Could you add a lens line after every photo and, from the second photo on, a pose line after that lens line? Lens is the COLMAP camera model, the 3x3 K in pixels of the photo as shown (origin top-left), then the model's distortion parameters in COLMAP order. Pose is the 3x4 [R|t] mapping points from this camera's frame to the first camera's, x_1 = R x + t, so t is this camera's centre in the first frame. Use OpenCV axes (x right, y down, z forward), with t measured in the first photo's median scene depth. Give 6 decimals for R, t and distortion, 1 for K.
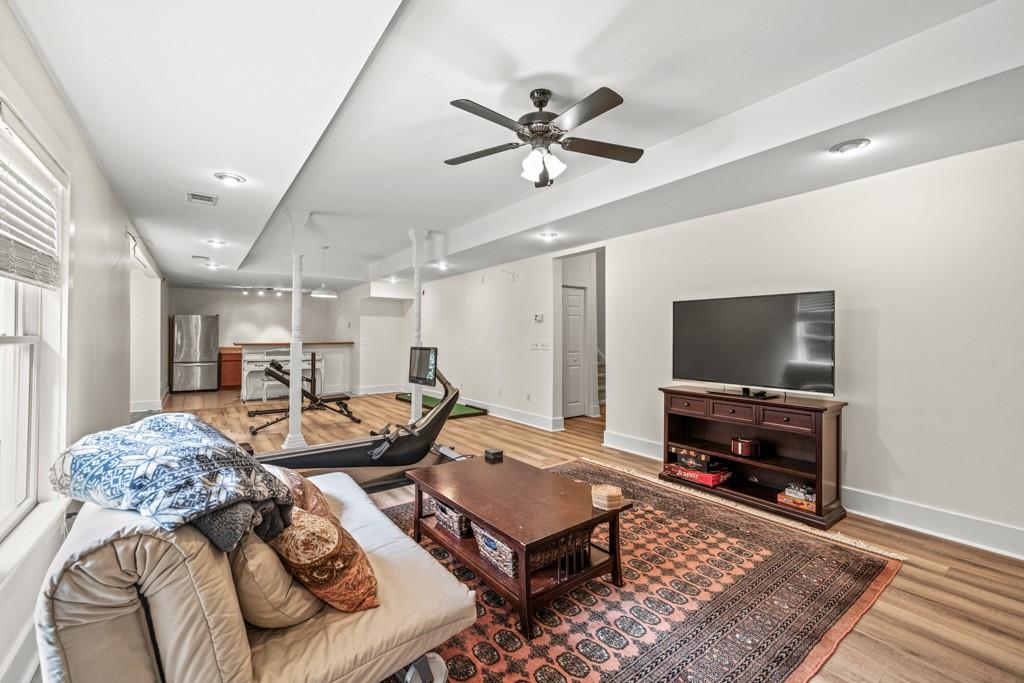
lens RADIAL K [[425.9, 0, 507.7], [0, 425.9, 331.1], [0, 0, 1]] dist [0.001136, 0.000141]
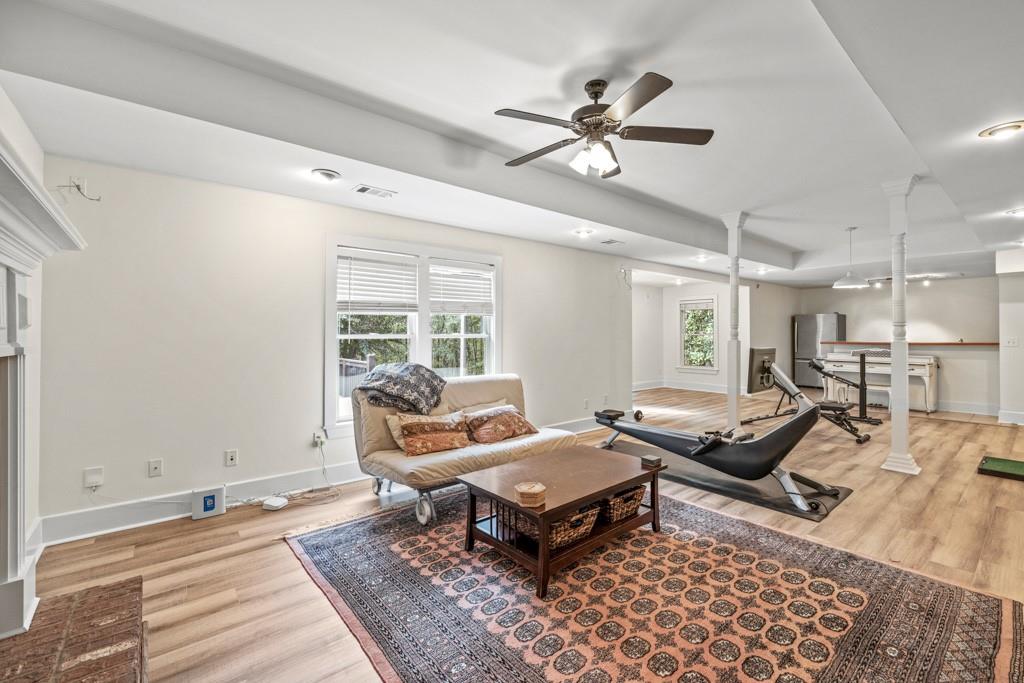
lens RADIAL K [[425.9, 0, 507.7], [0, 425.9, 331.1], [0, 0, 1]] dist [0.001136, 0.000141]
pose [[0.055168, -0.011121, -0.998415, 0.764287], [0.016433, 0.999813, -0.010229, 0.005583], [0.998342, -0.015842, 0.055340, 0.551488]]
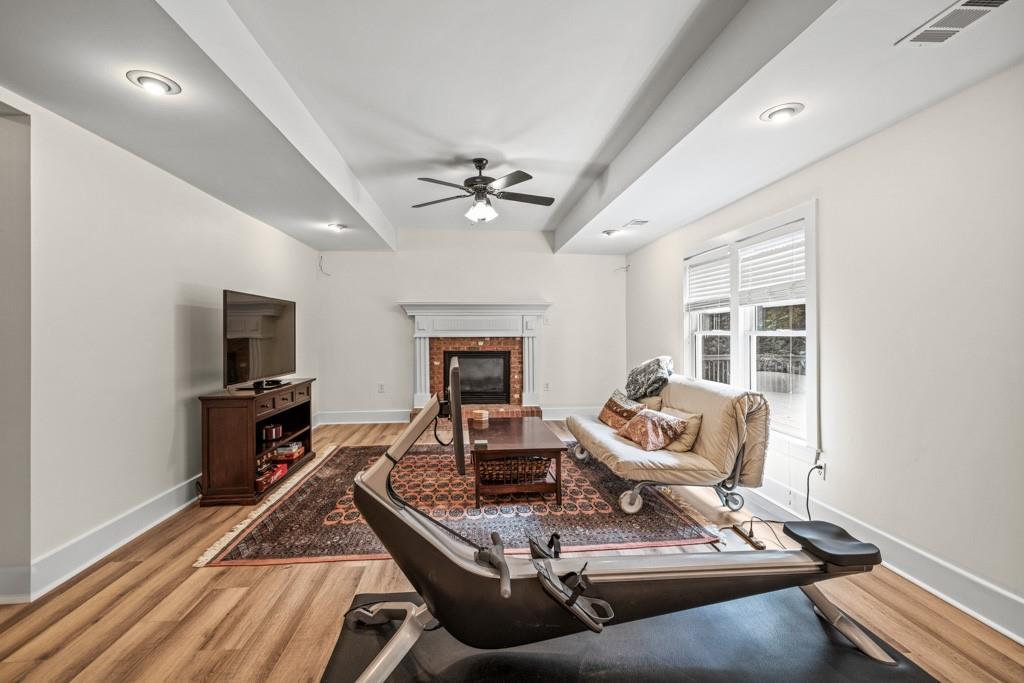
lens RADIAL K [[439.7, 0, 510.6], [0, 439.7, 338.1], [0, 0, 1]] dist [-0.000496, 0.000093]
pose [[-0.859601, -0.008309, 0.510899, -0.564106], [-0.006273, 0.999964, 0.005709, 0.013415], [-0.510928, 0.001702, -0.859622, 1.638046]]
